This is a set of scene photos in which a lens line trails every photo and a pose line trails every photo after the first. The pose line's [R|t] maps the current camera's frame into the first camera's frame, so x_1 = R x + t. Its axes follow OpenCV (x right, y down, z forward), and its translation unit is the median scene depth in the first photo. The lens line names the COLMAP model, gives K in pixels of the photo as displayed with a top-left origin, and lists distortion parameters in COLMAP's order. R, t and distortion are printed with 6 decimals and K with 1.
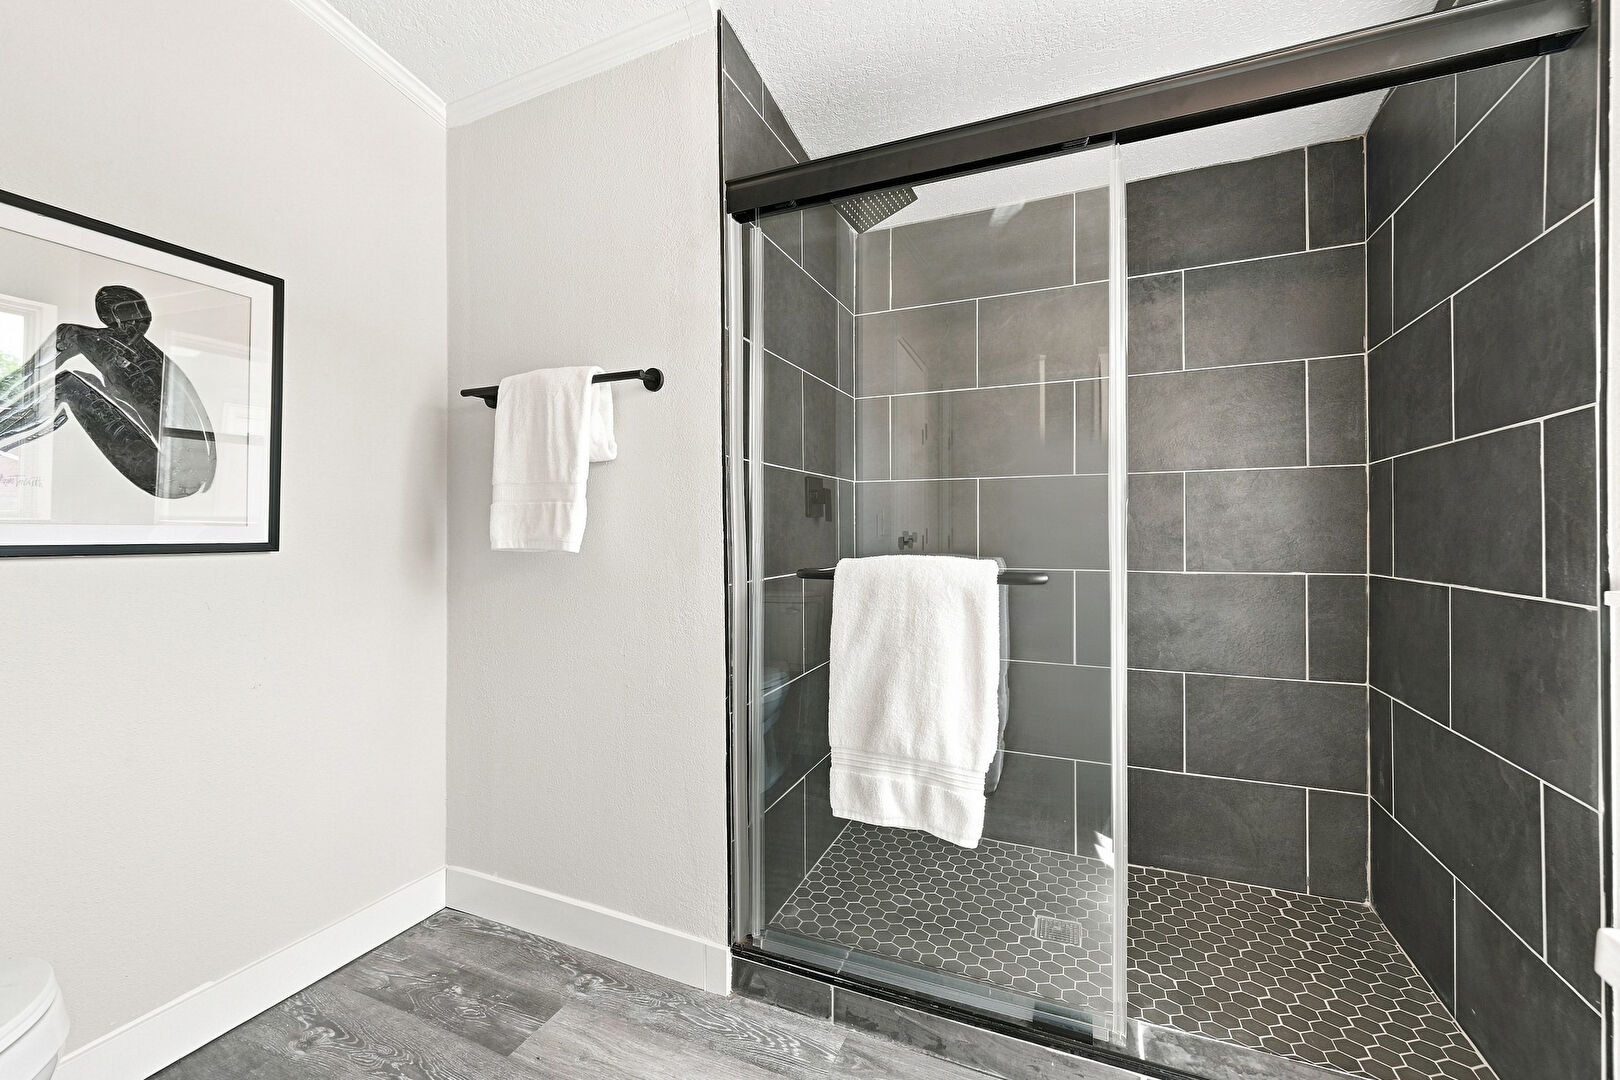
lens RADIAL K [[659.6, 0, 802.2], [0, 659.6, 532.4], [0, 0, 1]] dist [-0.002628, 0.000516]
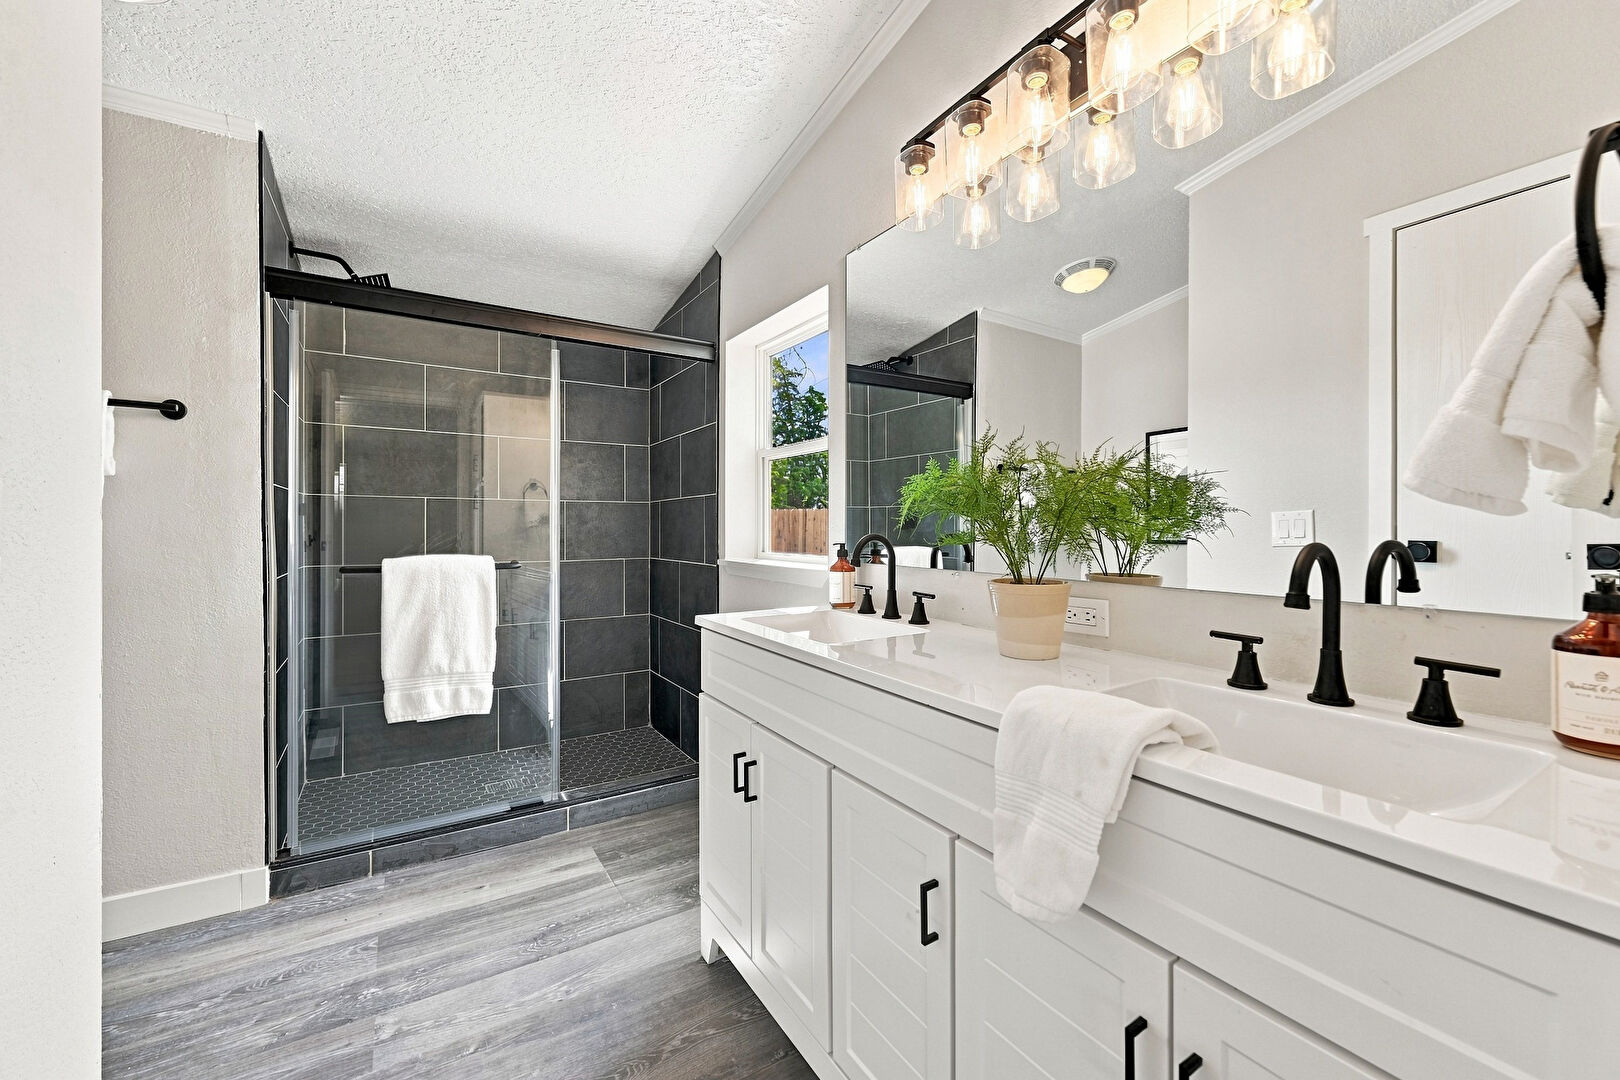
lens RADIAL K [[659.6, 0, 808.9], [0, 659.6, 532.7], [0, 0, 1]] dist [-0.002628, 0.000516]
pose [[0.569307, -0.002609, 0.822121, -0.617831], [-0.002777, 0.999983, 0.005097, -0.029338], [-0.822121, -0.005184, 0.569290, -0.647331]]
